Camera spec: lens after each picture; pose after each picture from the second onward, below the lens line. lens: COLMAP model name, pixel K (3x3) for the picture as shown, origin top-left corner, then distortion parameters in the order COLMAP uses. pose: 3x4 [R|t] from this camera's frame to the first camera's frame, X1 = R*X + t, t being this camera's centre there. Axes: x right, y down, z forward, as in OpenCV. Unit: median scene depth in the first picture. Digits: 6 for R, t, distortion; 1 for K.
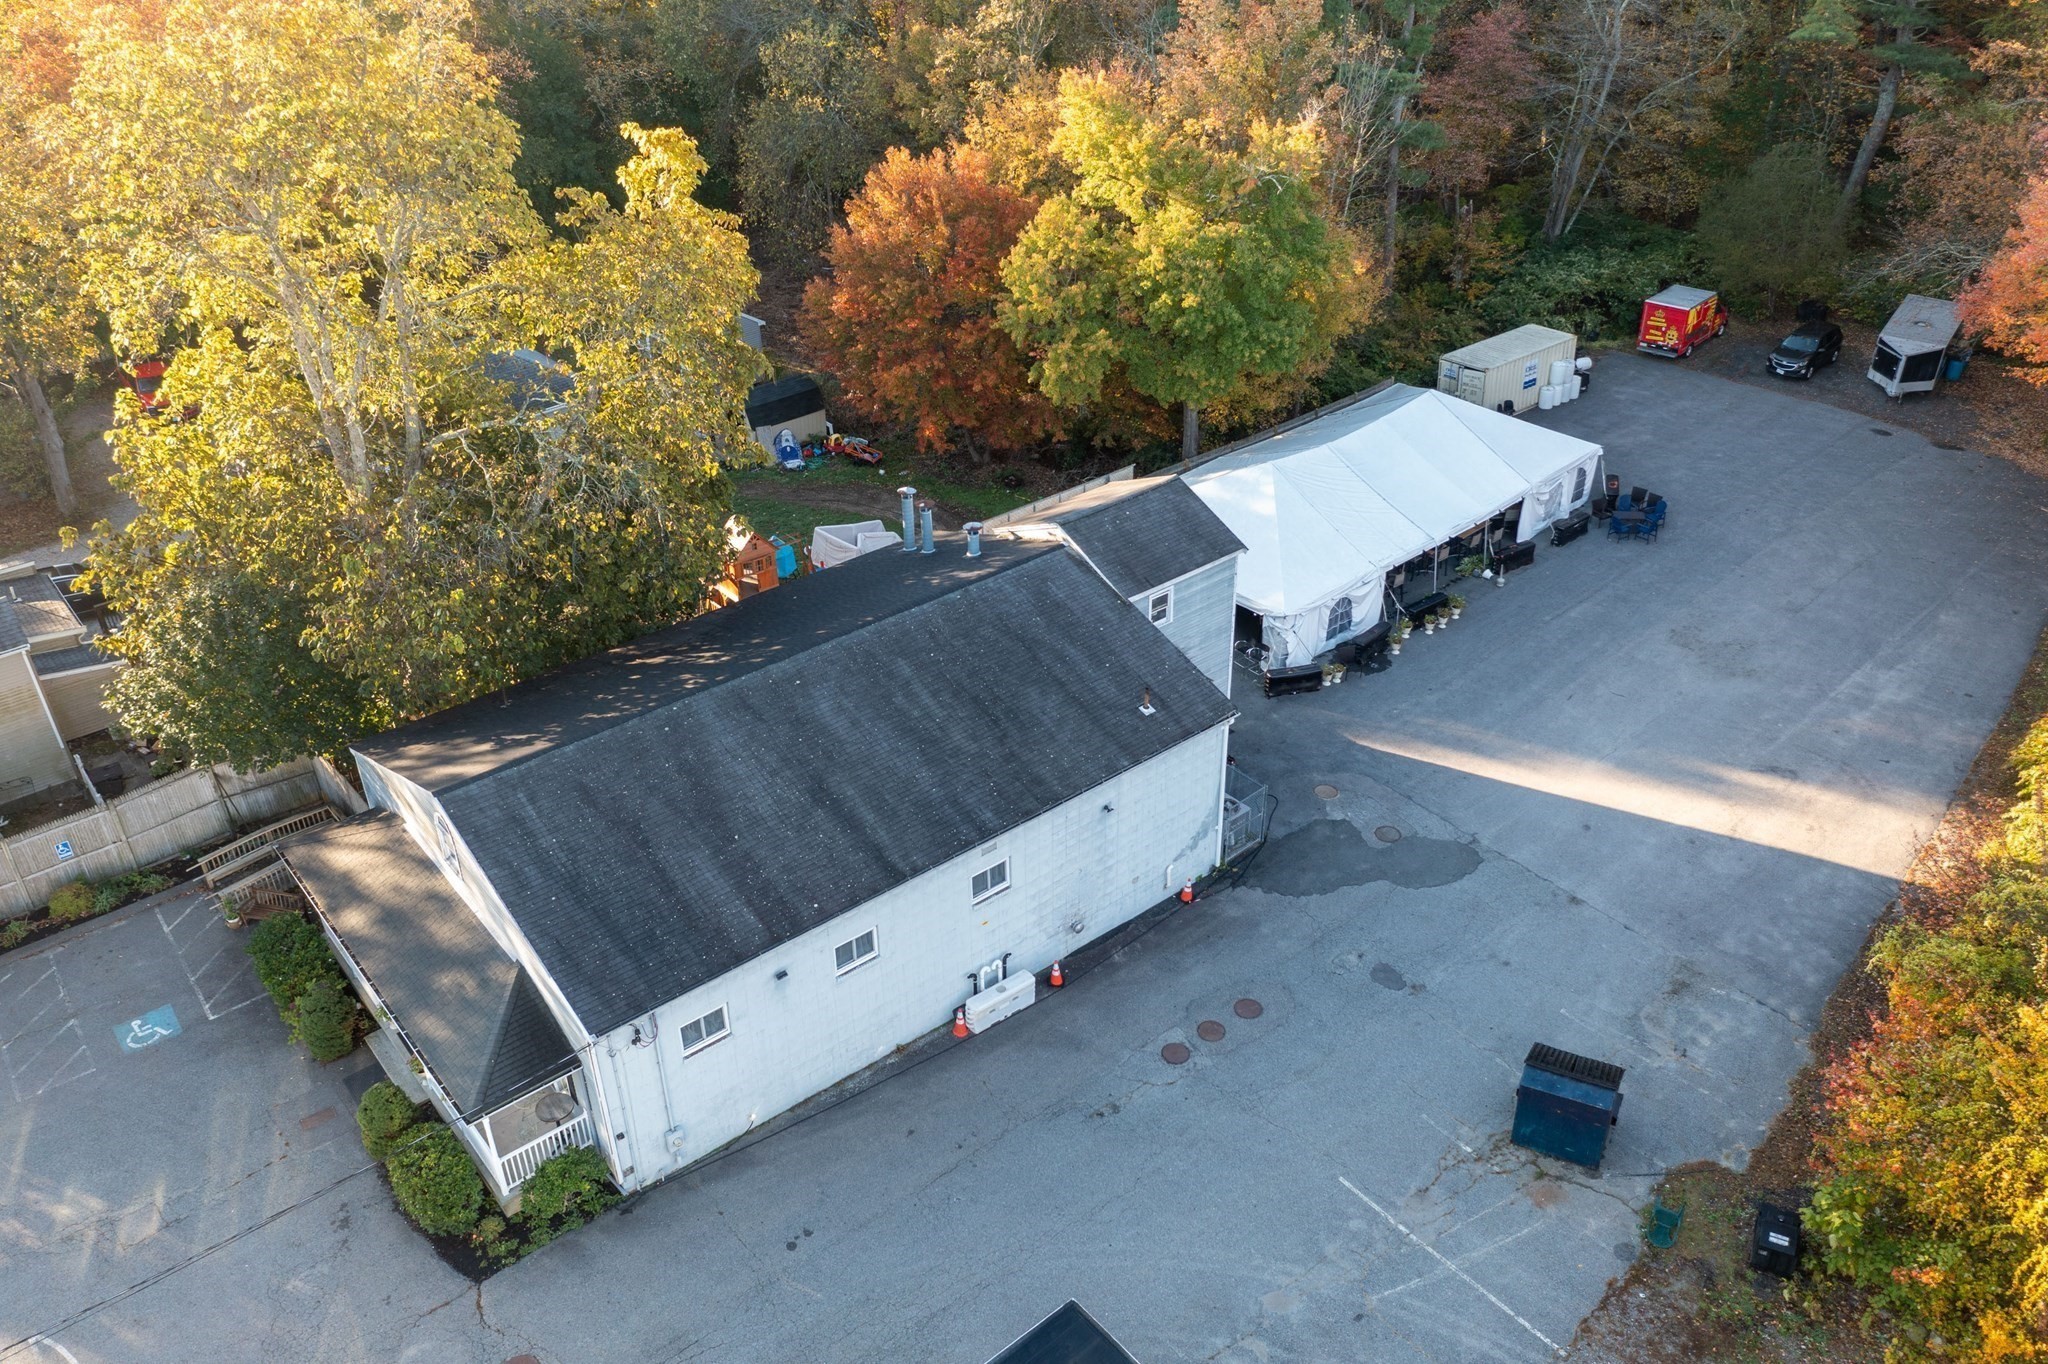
lens RADIAL K [[1594.1, 0, 1016.9], [0, 1594.1, 676.8], [0, 0, 1]] dist [-0.009240, 0.001737]
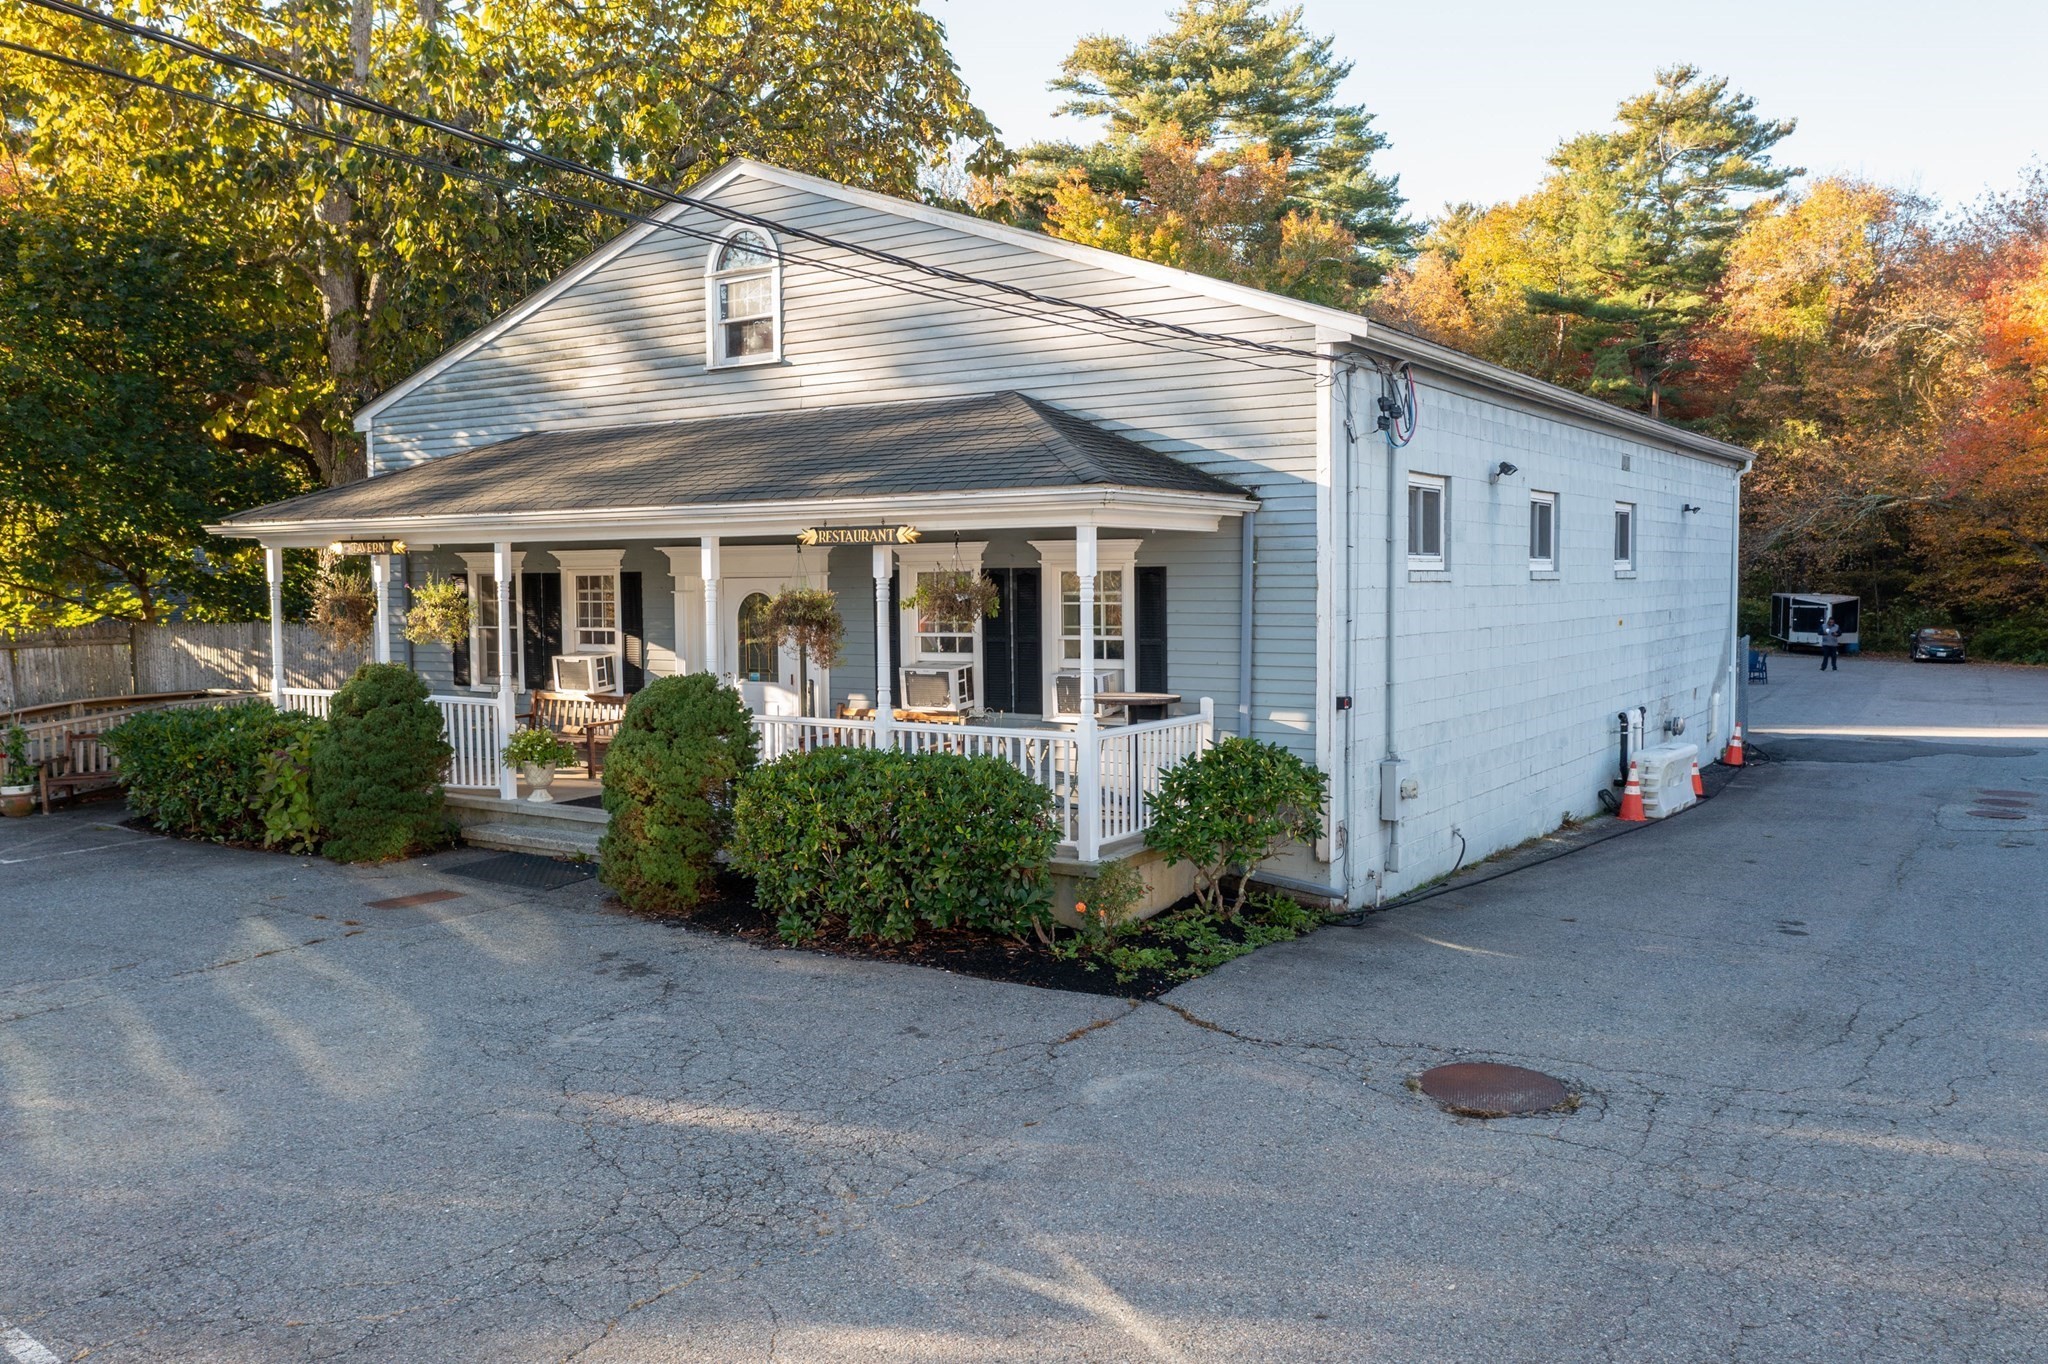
lens RADIAL K [[1623.3, 0, 1017.5], [0, 1623.3, 678.7], [0, 0, 1]] dist [-0.025029, 0.069632]
pose [[0.953712, -0.010427, 0.300541, -0.264182], [0.153175, 0.876881, -0.455651, 0.266670], [-0.258787, 0.480595, 0.837889, 0.392026]]
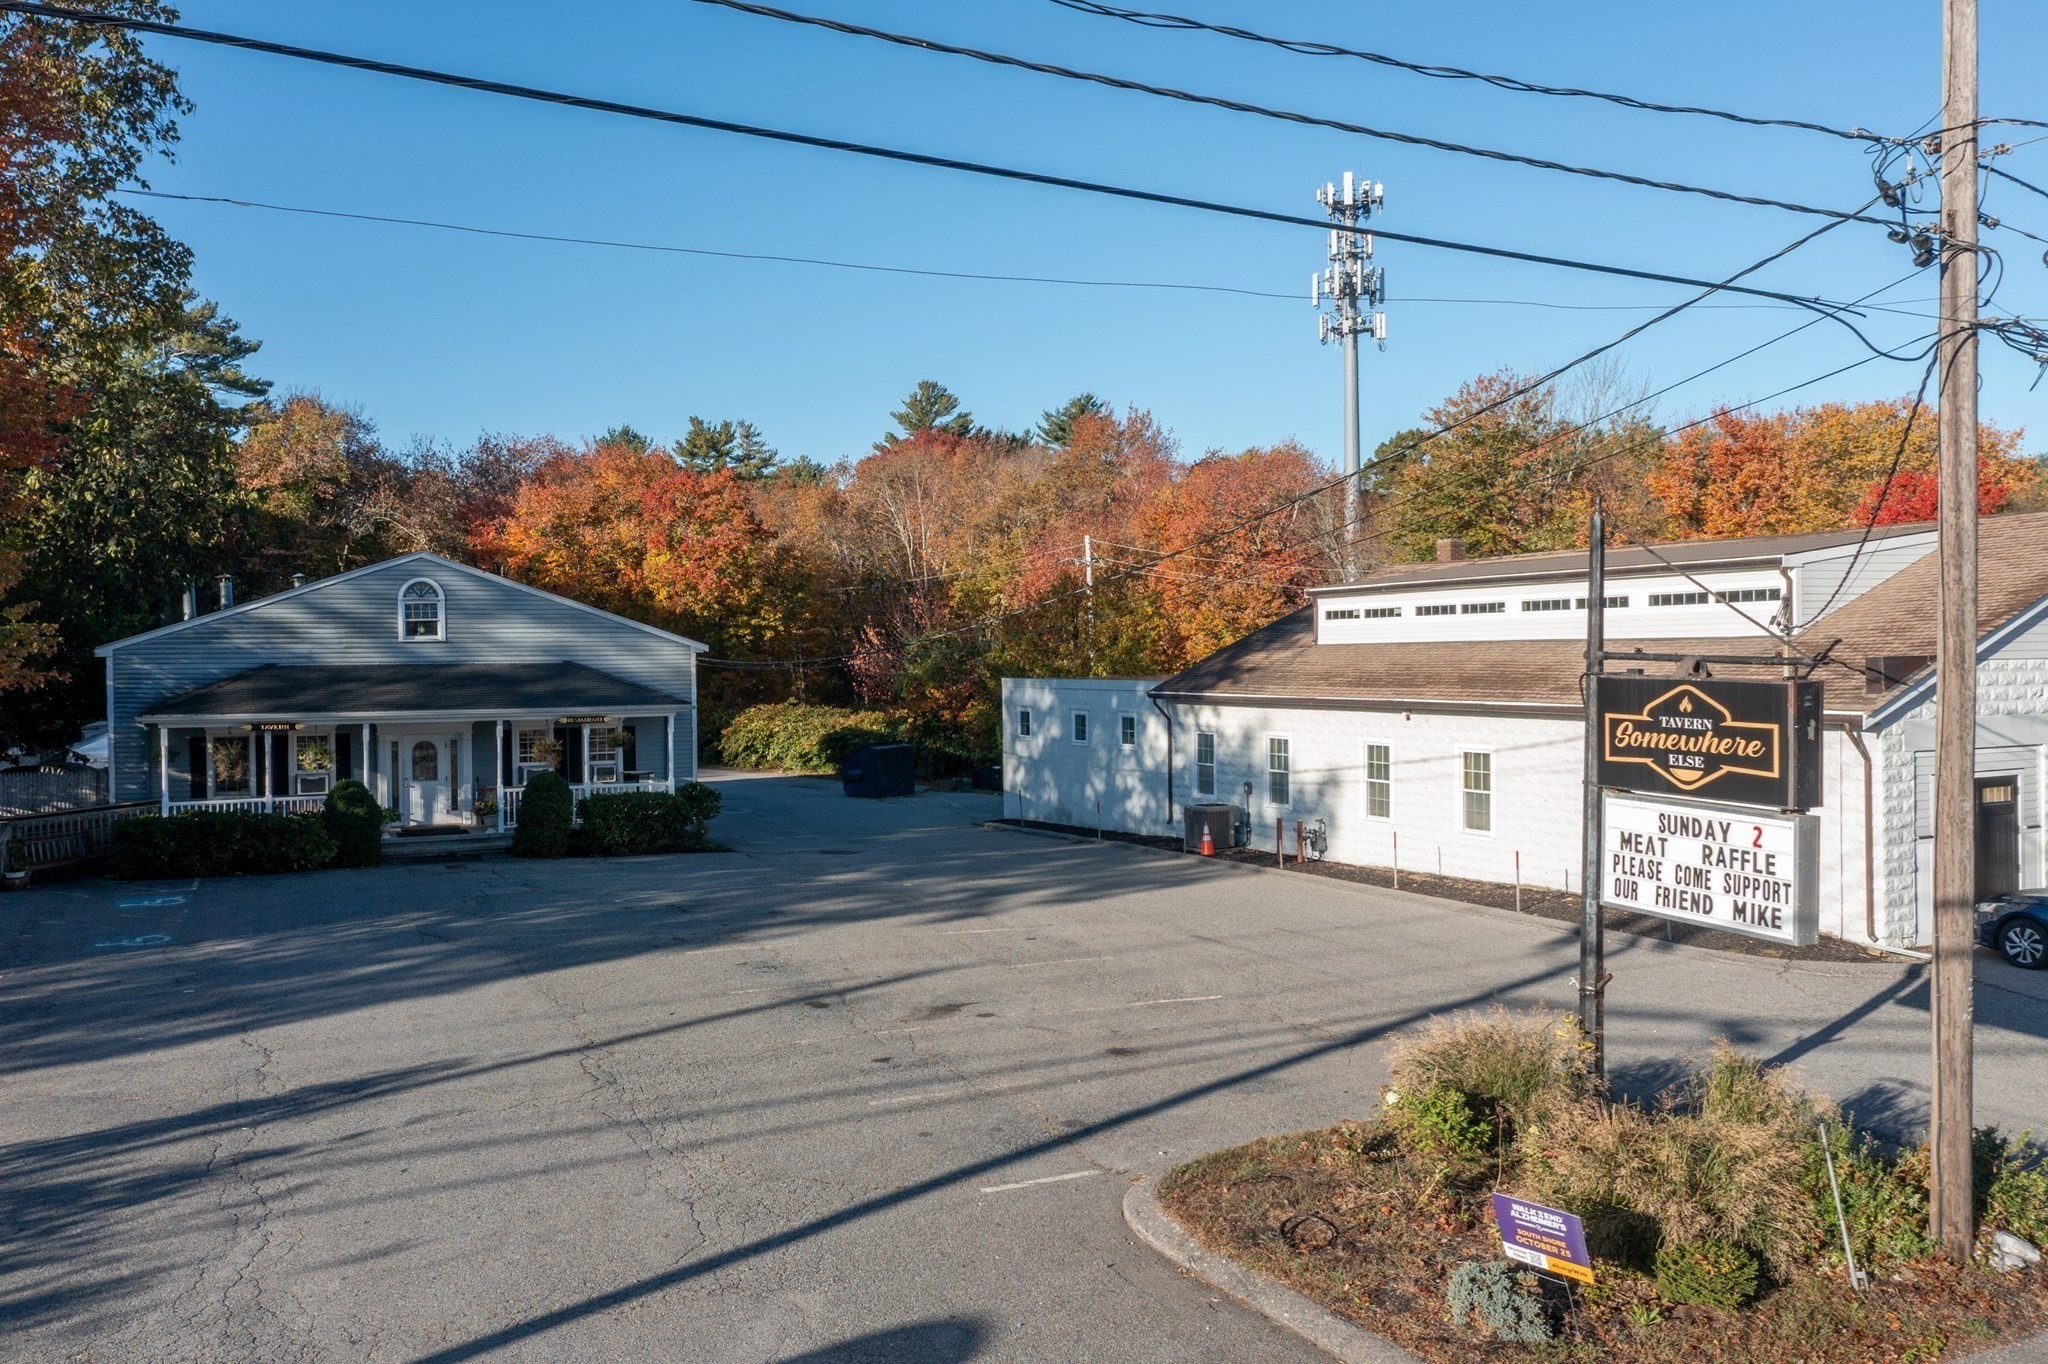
lens RADIAL K [[1632.5, 0, 1024.0], [0, 1632.5, 682.0], [0, 0, 1]] dist [-0.023995, 0.060735]
pose [[0.232335, -0.000569, 0.972636, -0.811916], [0.521049, 0.844476, -0.123969, 0.300429], [-0.821297, 0.535593, 0.196498, 0.300027]]
